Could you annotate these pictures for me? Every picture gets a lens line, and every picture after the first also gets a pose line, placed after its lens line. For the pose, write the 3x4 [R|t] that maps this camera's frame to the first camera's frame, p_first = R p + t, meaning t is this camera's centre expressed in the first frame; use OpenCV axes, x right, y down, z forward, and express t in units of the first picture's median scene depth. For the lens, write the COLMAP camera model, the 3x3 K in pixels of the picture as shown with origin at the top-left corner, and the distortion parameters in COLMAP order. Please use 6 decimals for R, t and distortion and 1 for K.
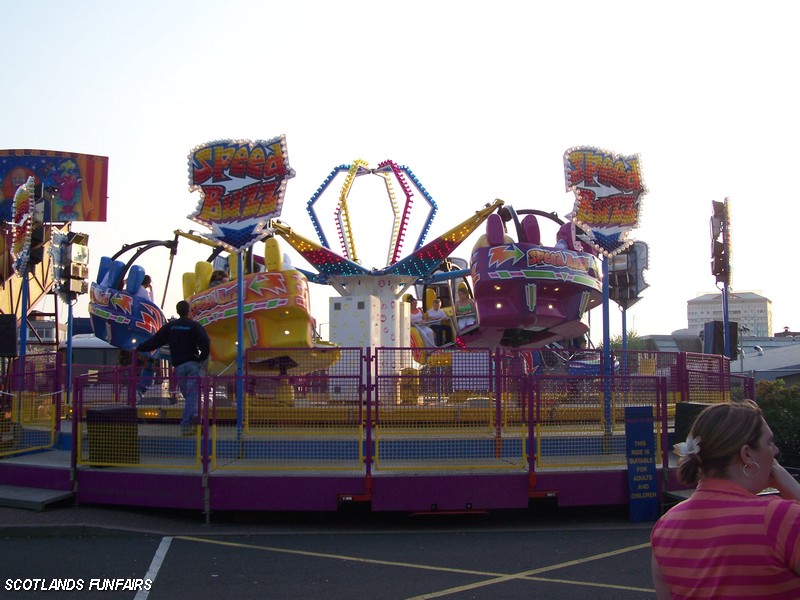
lens RADIAL K [[1119.6, 0, 399.6], [0, 1119.6, 298.0], [0, 0, 1]] dist [-0.023575, 0.000000]
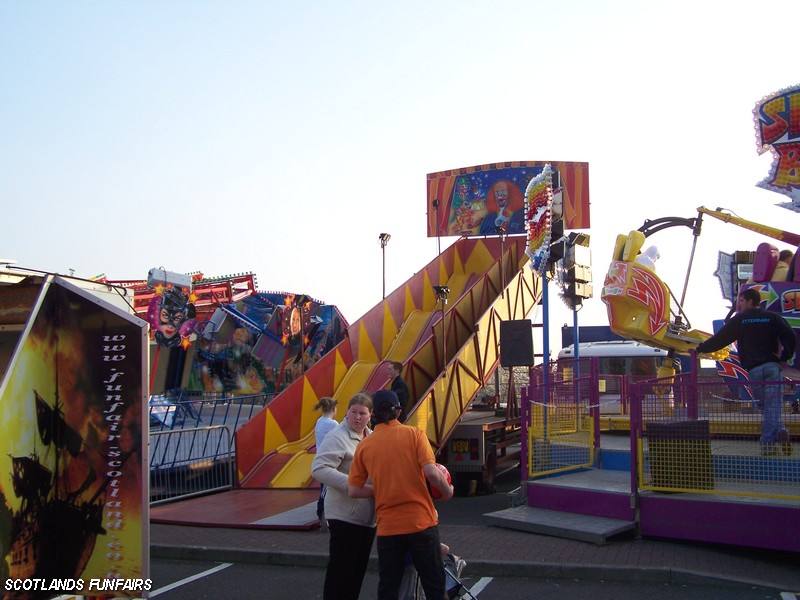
lens RADIAL K [[939.2, 0, 399.7], [0, 939.2, 301.8], [0, 0, 1]] dist [0.021271, 0.000000]
pose [[0.933064, -0.045585, -0.356811, -0.191210], [0.035101, 0.998742, -0.035806, 0.027791], [0.357995, 0.020885, 0.933490, 0.270210]]
